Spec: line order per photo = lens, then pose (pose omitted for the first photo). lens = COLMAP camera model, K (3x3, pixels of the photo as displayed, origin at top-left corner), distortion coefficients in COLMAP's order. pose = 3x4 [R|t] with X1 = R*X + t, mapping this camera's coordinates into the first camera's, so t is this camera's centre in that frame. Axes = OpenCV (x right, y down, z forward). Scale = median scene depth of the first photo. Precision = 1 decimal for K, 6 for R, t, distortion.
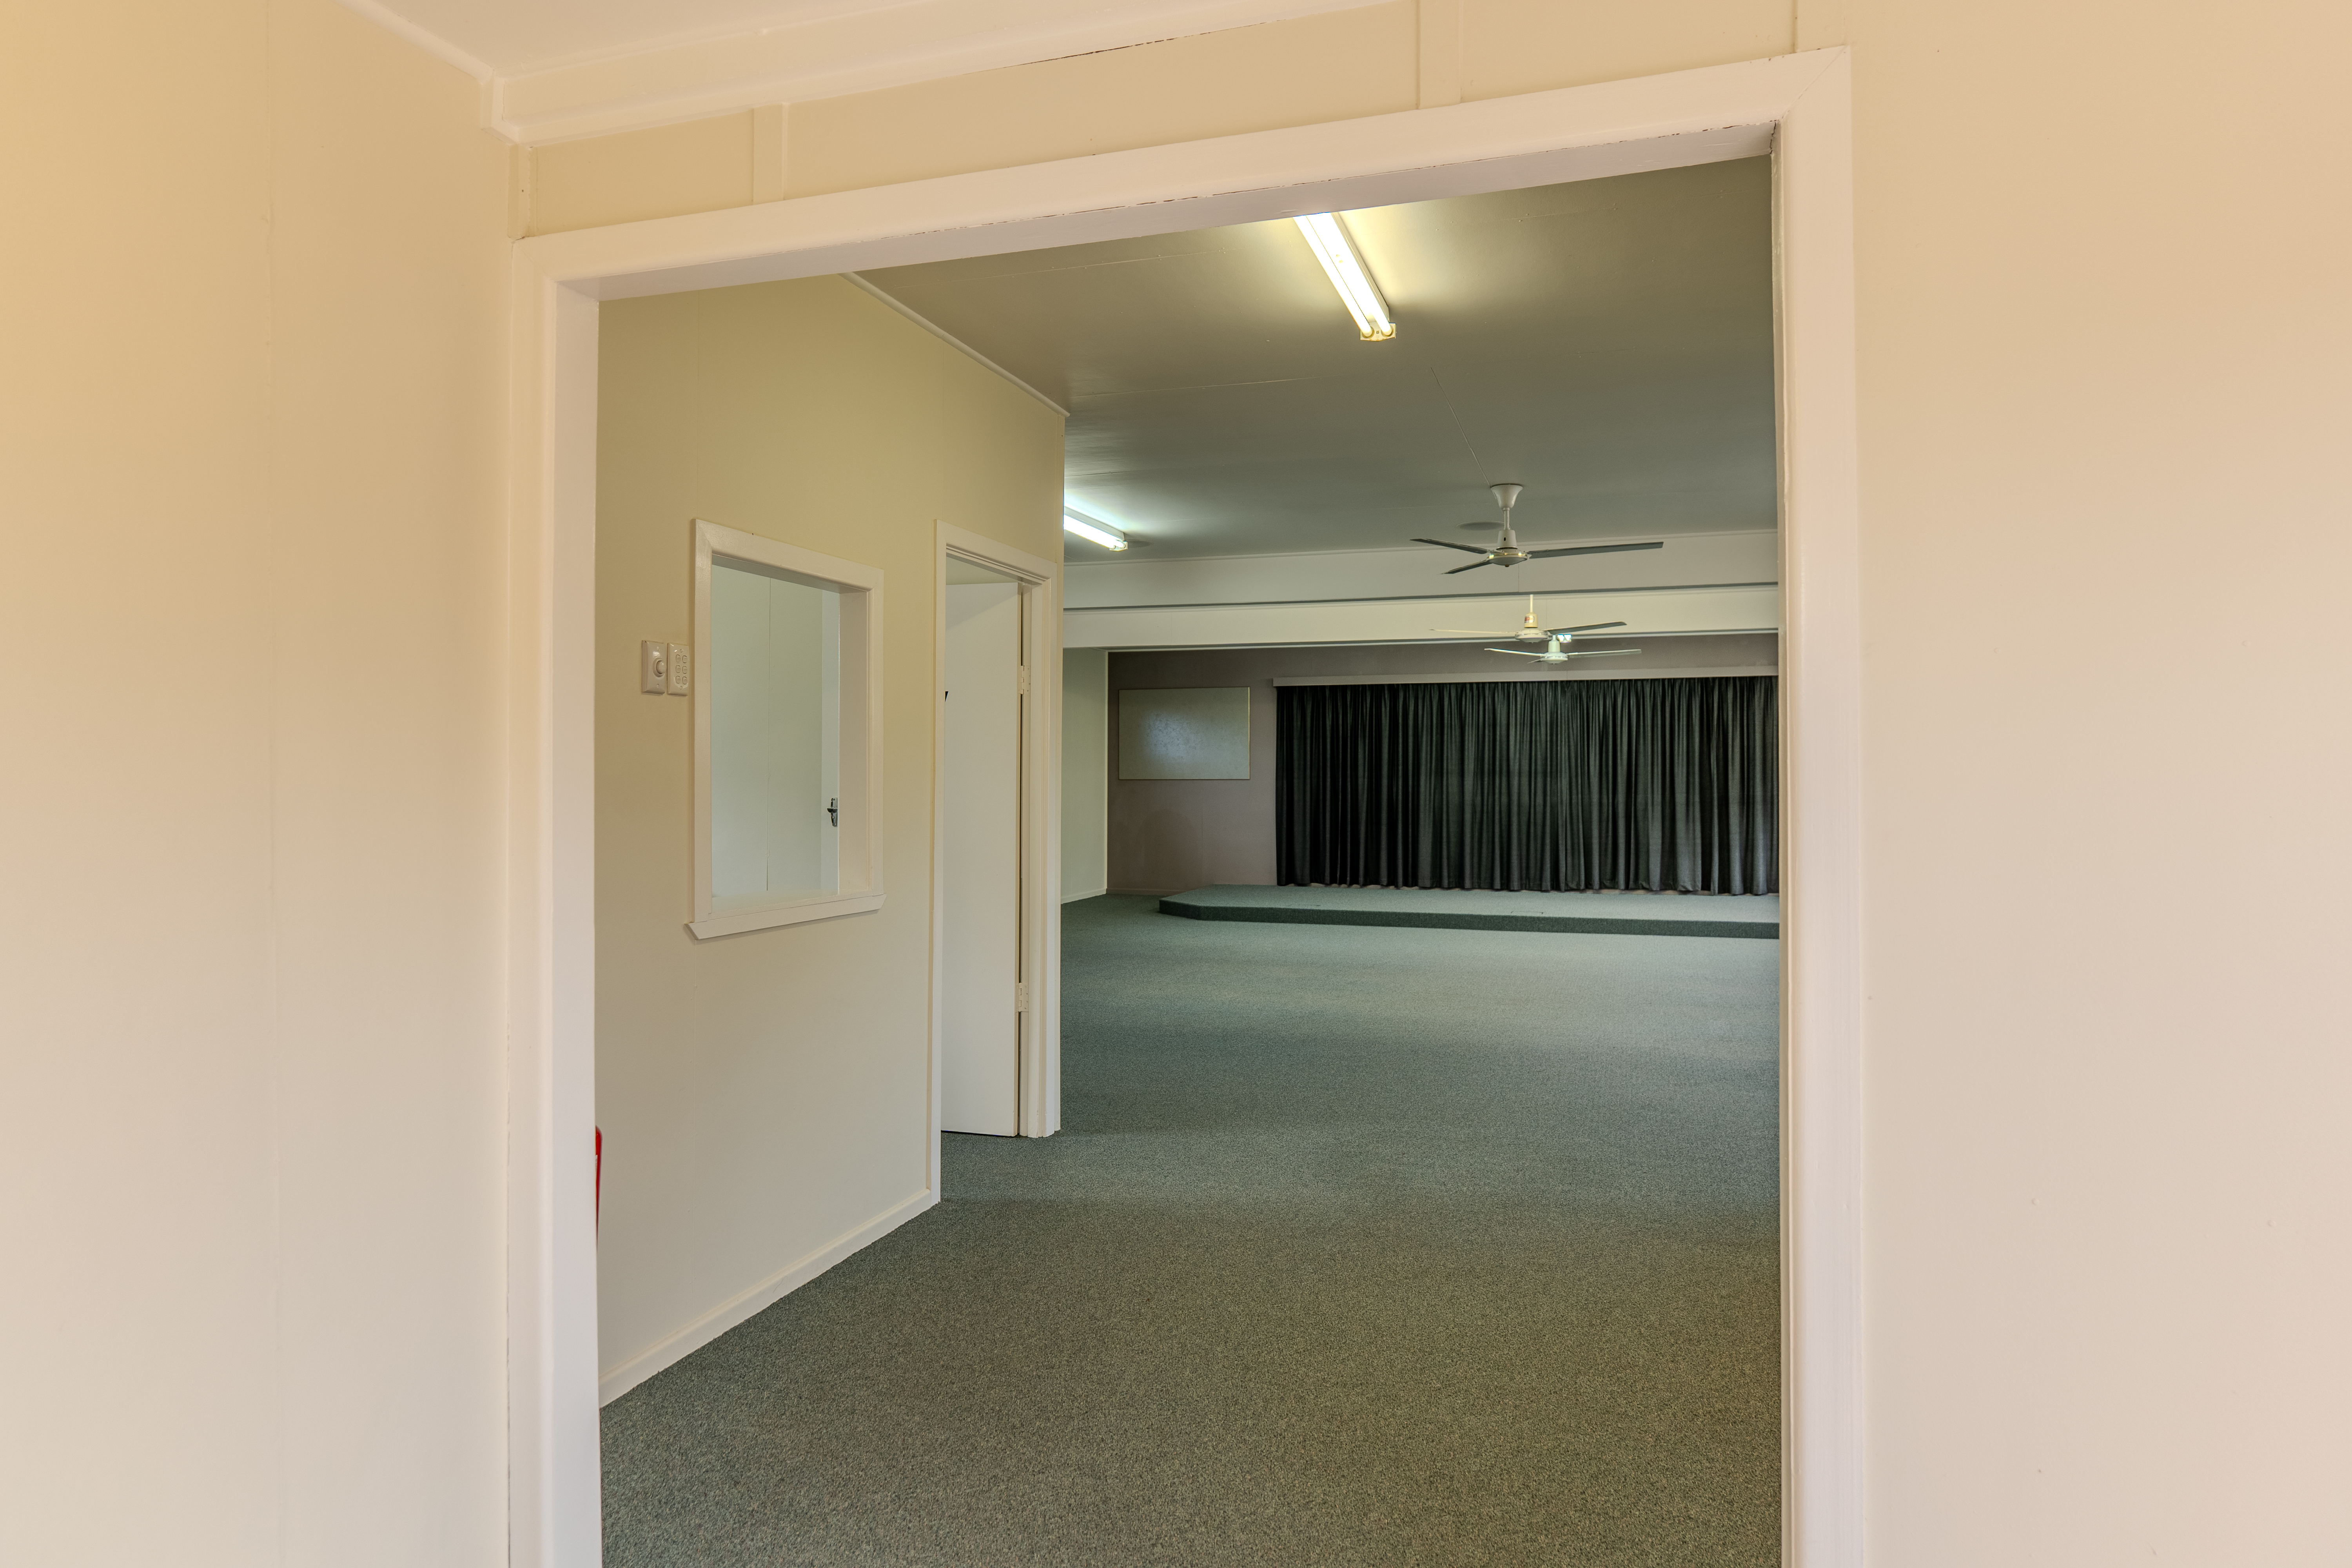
lens RADIAL K [[1418.3, 0, 1171.9], [0, 1418.3, 776.2], [0, 0, 1]] dist [-0.013534, 0.006824]
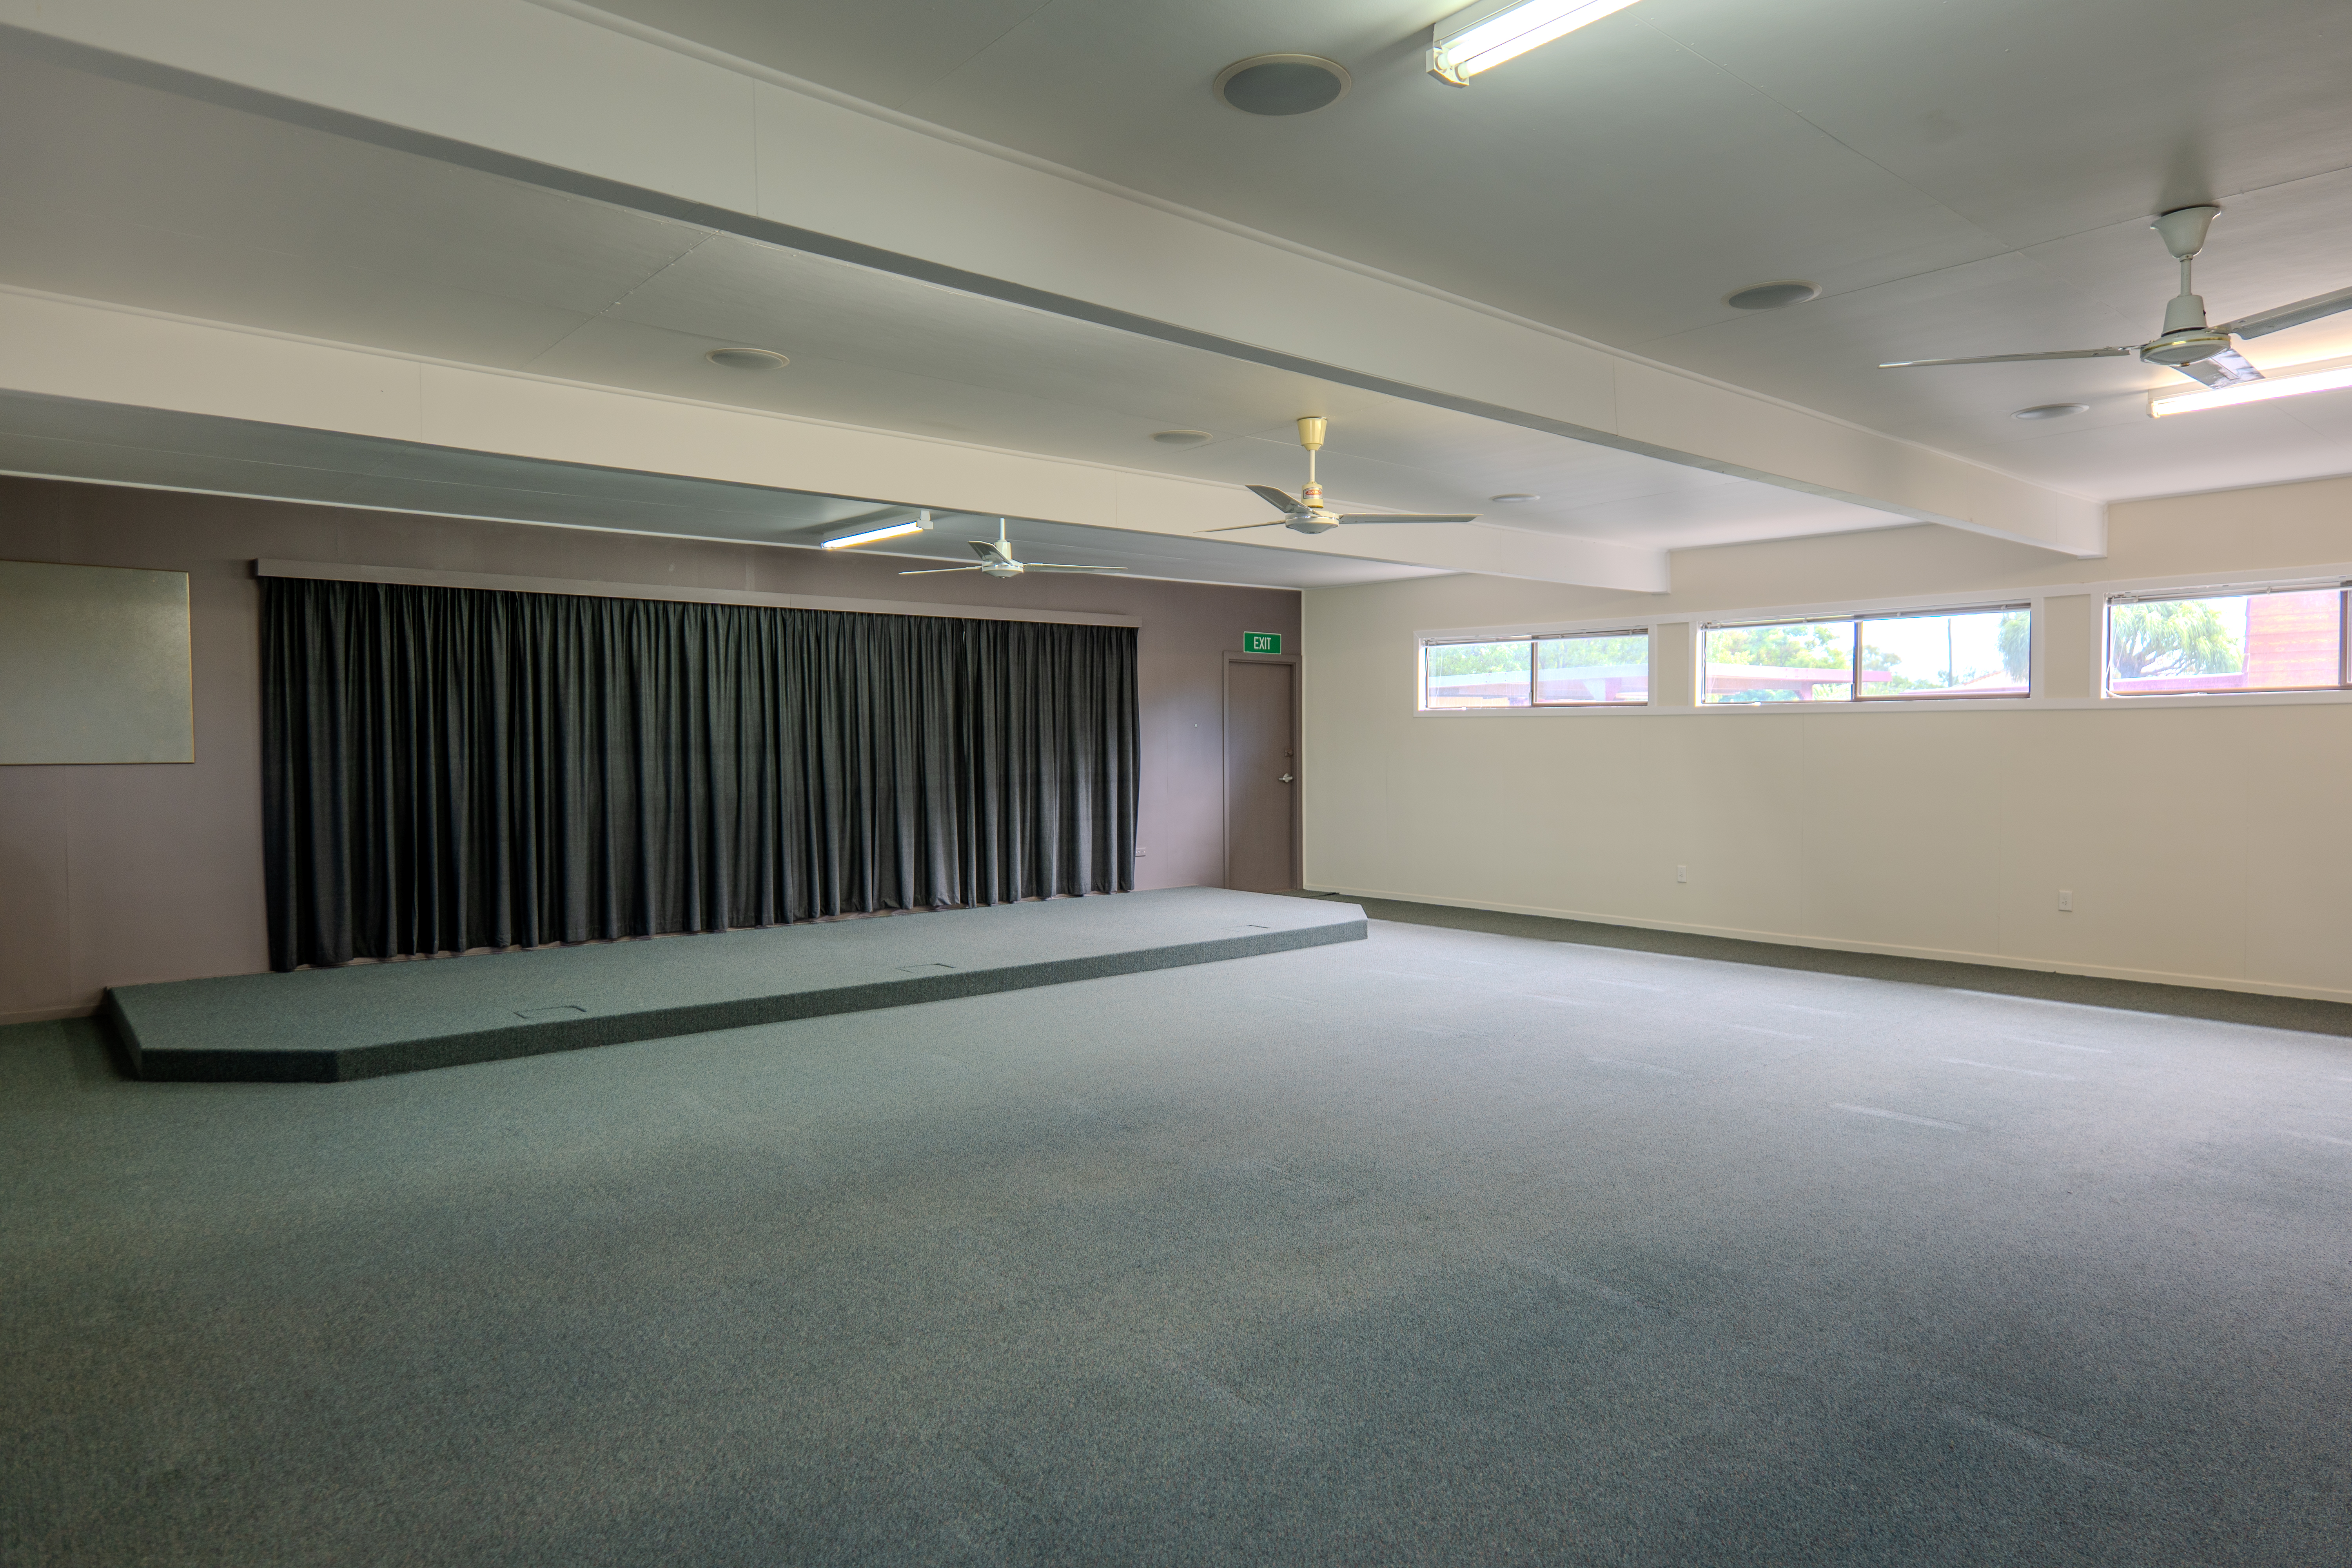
lens RADIAL K [[1418.3, 0, 1170.0], [0, 1418.3, 788.2], [0, 0, 1]] dist [-0.013534, 0.006824]
pose [[0.514853, -0.030539, 0.856734, -0.195916], [0.006407, 0.999474, 0.031777, -0.002616], [-0.857254, -0.010871, 0.514778, 0.484834]]
